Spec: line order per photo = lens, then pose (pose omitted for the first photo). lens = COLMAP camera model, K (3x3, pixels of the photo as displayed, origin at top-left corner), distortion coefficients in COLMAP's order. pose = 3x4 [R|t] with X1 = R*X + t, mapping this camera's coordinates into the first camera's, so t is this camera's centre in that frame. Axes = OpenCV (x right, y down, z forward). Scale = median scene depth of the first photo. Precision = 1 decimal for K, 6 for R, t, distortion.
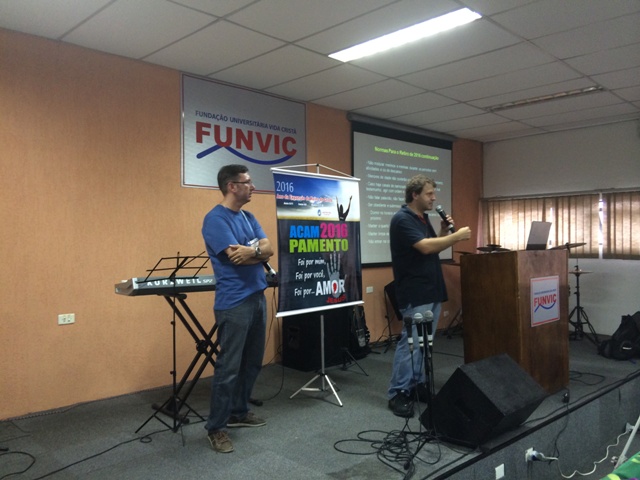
lens RADIAL K [[548.3, 0, 322.0], [0, 548.3, 239.6], [0, 0, 1]] dist [0.093578, -0.122788]
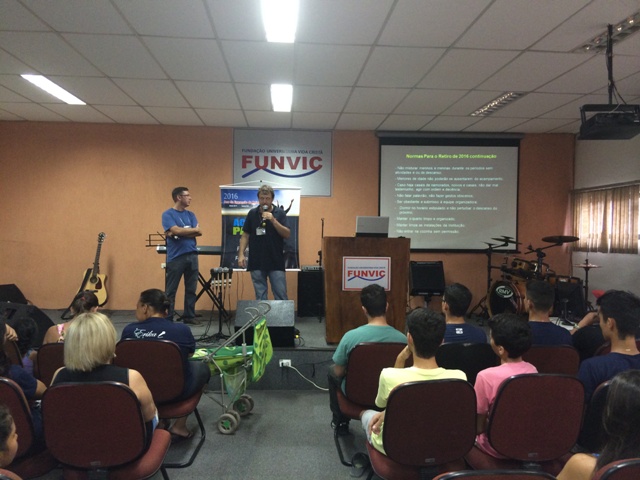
lens RADIAL K [[548.3, 0, 319.4], [0, 548.3, 243.3], [0, 0, 1]] dist [0.093578, -0.122788]
pose [[0.736207, 0.035634, -0.675818, 1.041944], [-0.017962, 0.999290, 0.033123, -0.008687], [0.676518, -0.012246, 0.736324, -0.064695]]
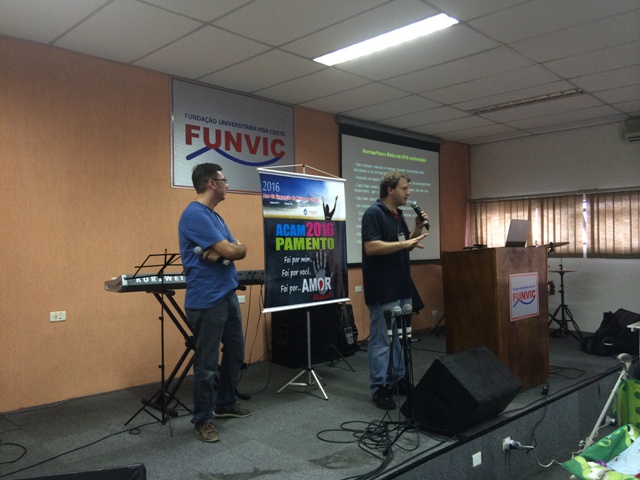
lens RADIAL K [[548.3, 0, 322.3], [0, 548.3, 239.7], [0, 0, 1]] dist [0.093578, -0.122788]
pose [[0.999958, -0.004512, 0.008018, 0.015793], [0.004574, 0.999960, -0.007733, 0.009402], [-0.007982, 0.007770, 0.999938, -0.023669]]
